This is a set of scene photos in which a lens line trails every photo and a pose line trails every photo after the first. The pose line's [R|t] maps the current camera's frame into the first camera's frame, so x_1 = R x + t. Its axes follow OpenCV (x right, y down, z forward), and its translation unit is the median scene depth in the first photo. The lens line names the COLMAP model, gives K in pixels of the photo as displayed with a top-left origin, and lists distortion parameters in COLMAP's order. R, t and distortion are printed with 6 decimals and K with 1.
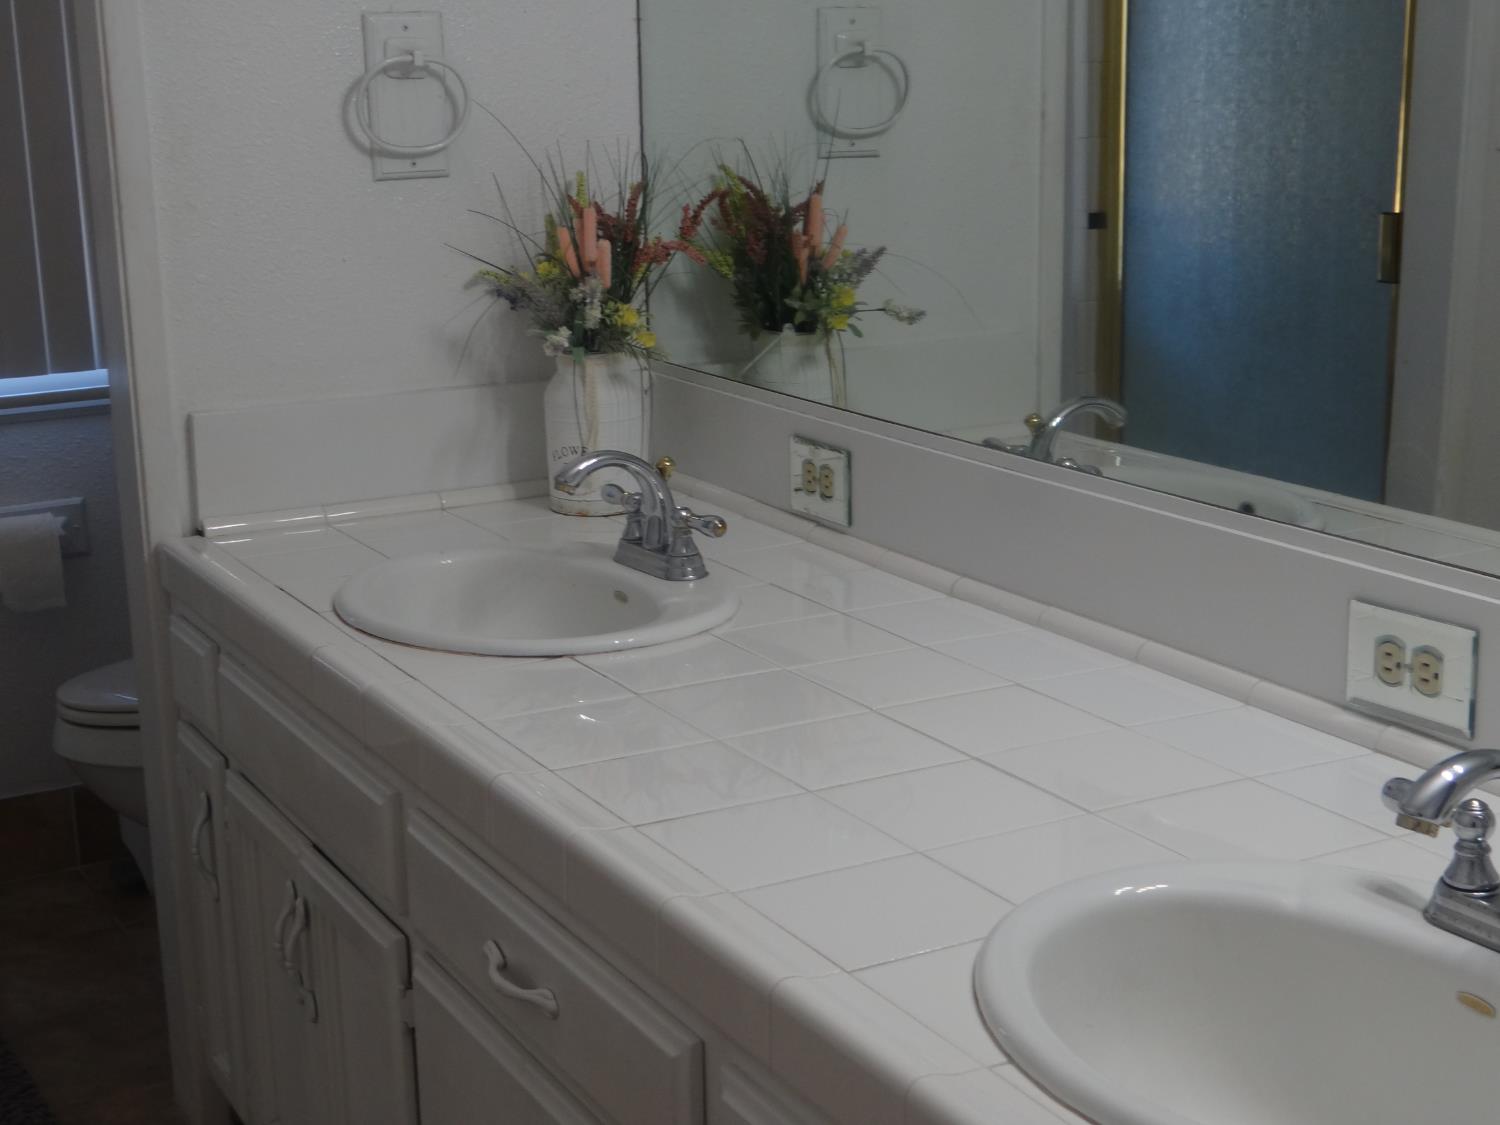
lens RADIAL K [[2189.0, 0, 750.0], [0, 2189.0, 562.5], [0, 0, 1]] dist [0.020383, 0.064088]
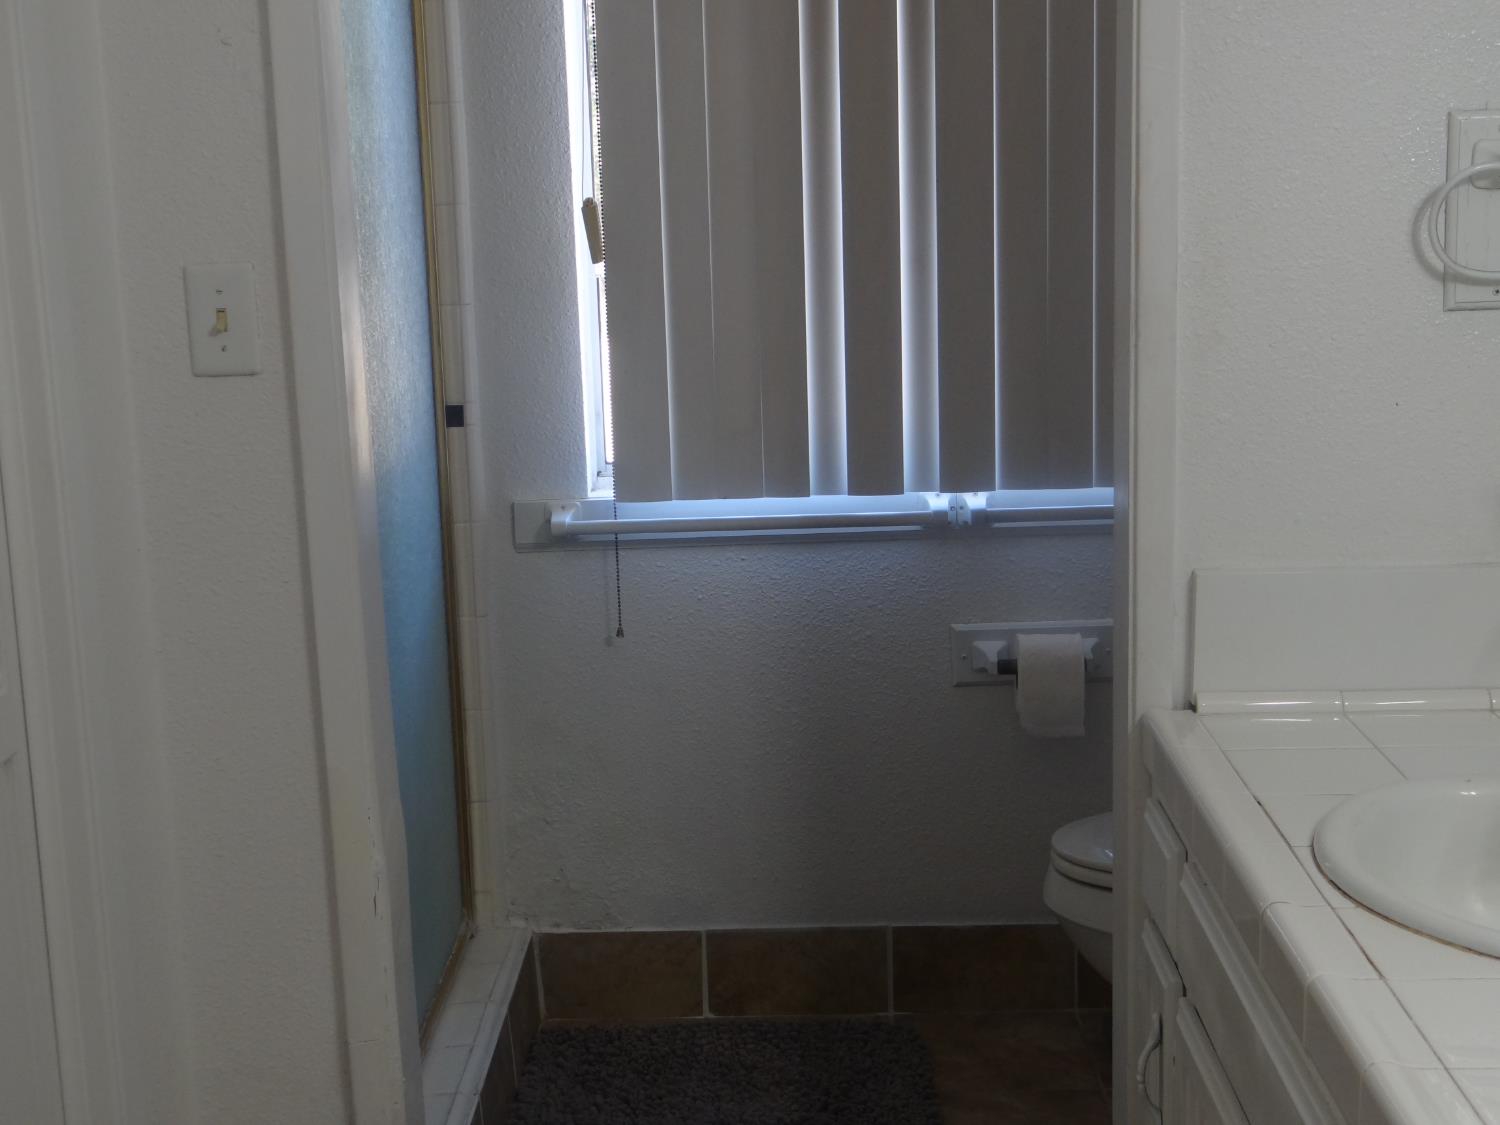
lens RADIAL K [[2189.0, 0, 750.0], [0, 2189.0, 562.5], [0, 0, 1]] dist [0.020383, 0.064088]
pose [[0.866708, 0.097239, -0.489246, 0.016117], [-0.108049, 0.994126, 0.006176, -0.057563], [0.486973, 0.047510, 0.872124, 0.157392]]
